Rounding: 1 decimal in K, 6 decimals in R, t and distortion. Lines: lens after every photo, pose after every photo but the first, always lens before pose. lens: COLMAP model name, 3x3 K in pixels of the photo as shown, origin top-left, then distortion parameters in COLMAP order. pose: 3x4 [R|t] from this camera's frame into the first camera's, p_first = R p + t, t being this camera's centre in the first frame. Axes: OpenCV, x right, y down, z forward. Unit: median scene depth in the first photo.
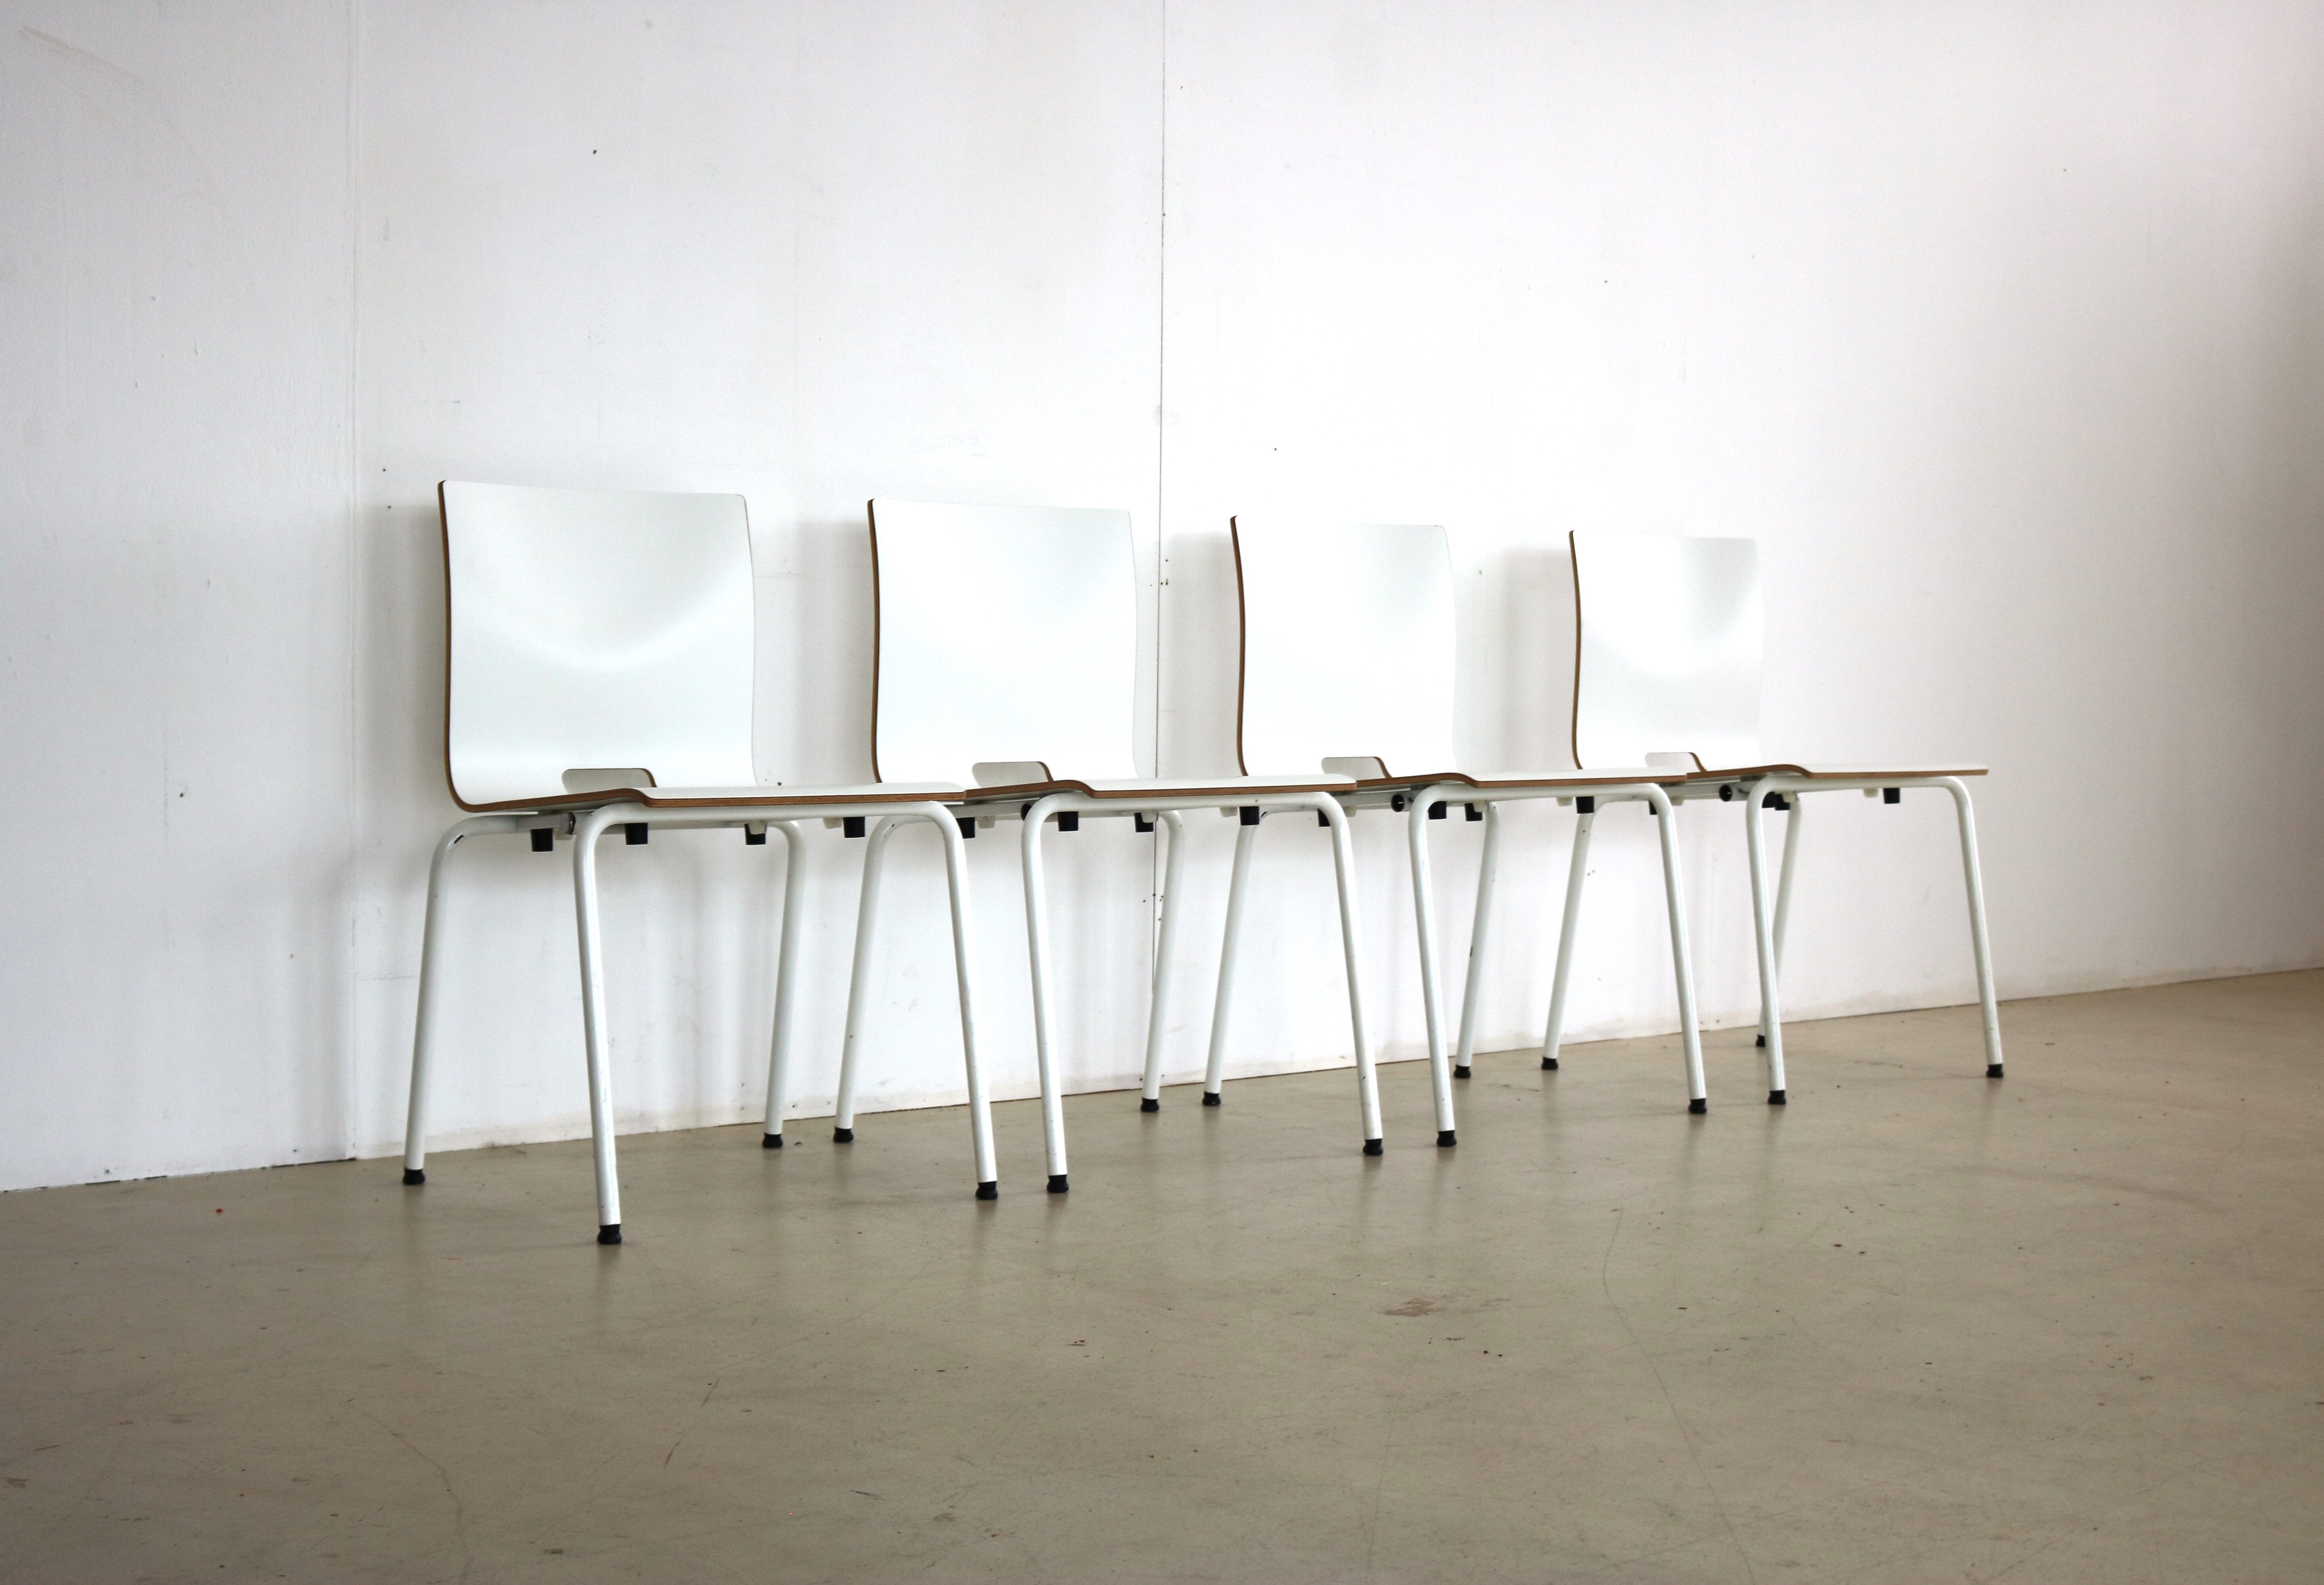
lens RADIAL K [[3299.4, 0, 1217.2], [0, 3299.4, 812.7], [0, 0, 1]] dist [-0.079177, 0.000000]
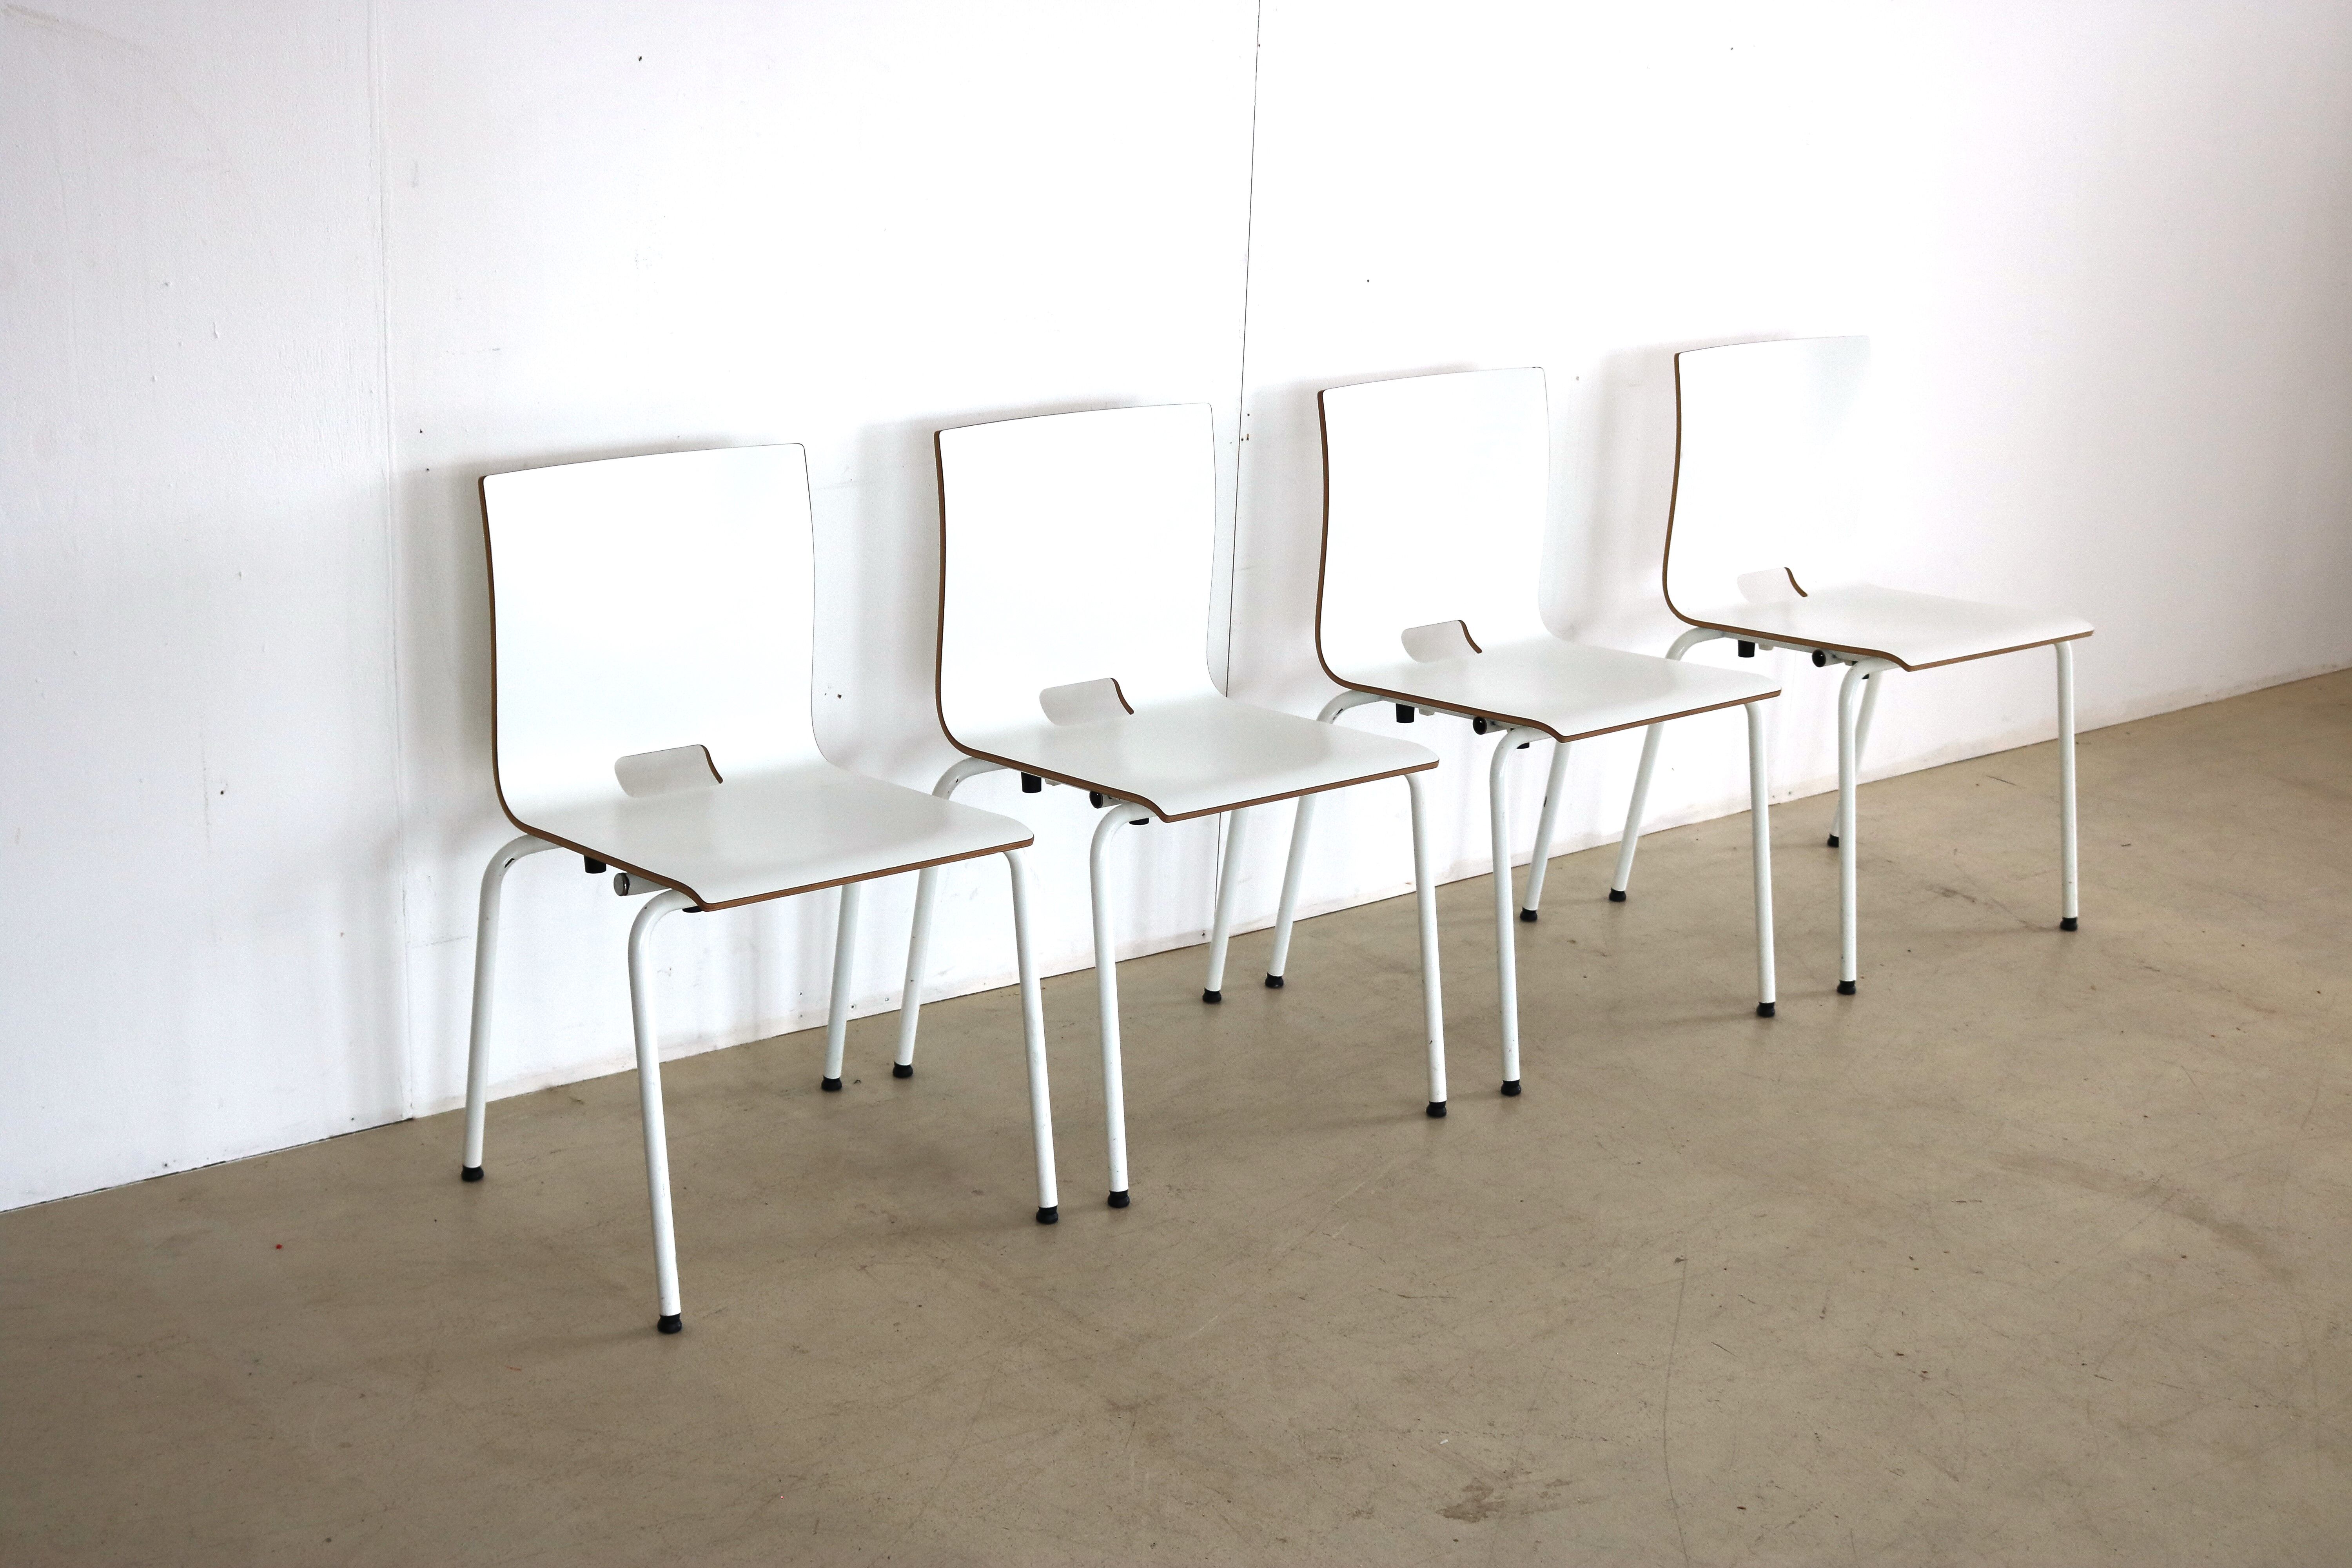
lens RADIAL K [[3250.0, 0, 1194.1], [0, 3250.0, 837.3], [0, 0, 1]] dist [-0.077224, 0.000000]
pose [[0.999171, 0.037434, -0.016011, -0.012701], [-0.031881, 0.963942, 0.264196, -0.227111], [0.025324, -0.263467, 0.964336, 0.076965]]
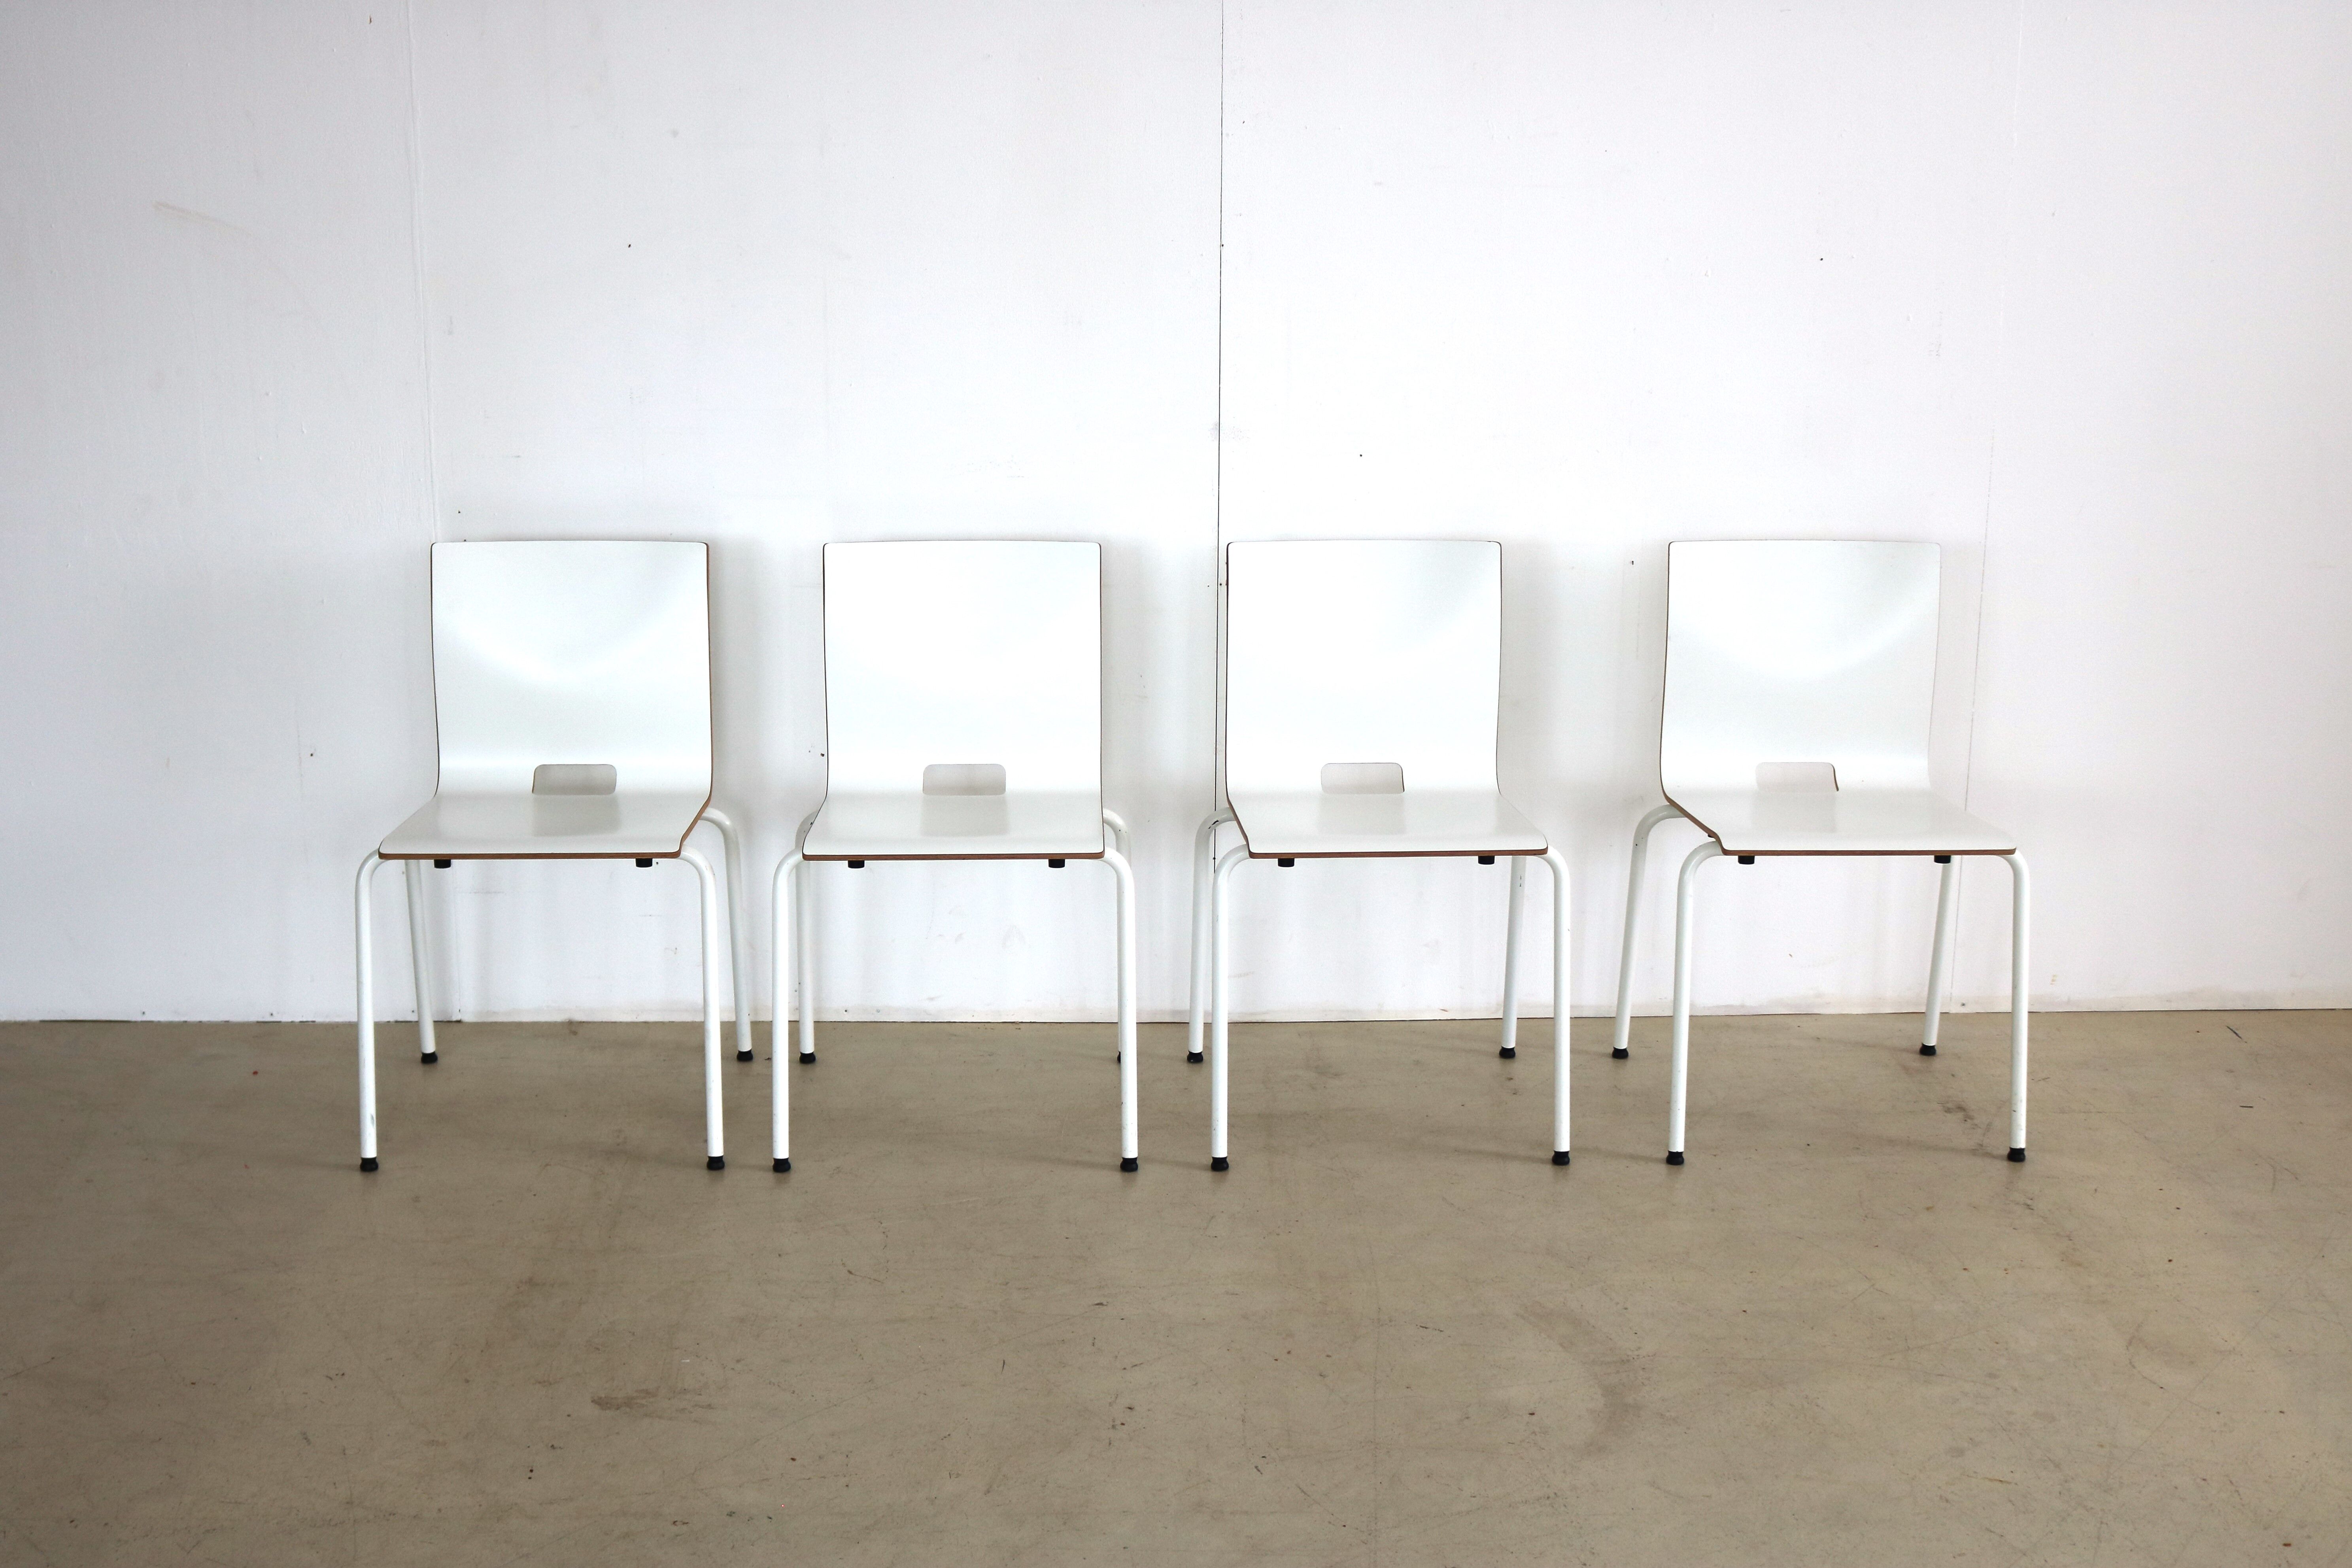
lens RADIAL K [[3071.5, 0, 1156.7], [0, 3071.5, 850.9], [0, 0, 1]] dist [-0.101255, 0.000000]
pose [[0.787012, 0.158392, -0.596258, 0.650152], [-0.026085, 0.974159, 0.224350, -0.233822], [0.616386, -0.161013, 0.770807, 0.207382]]
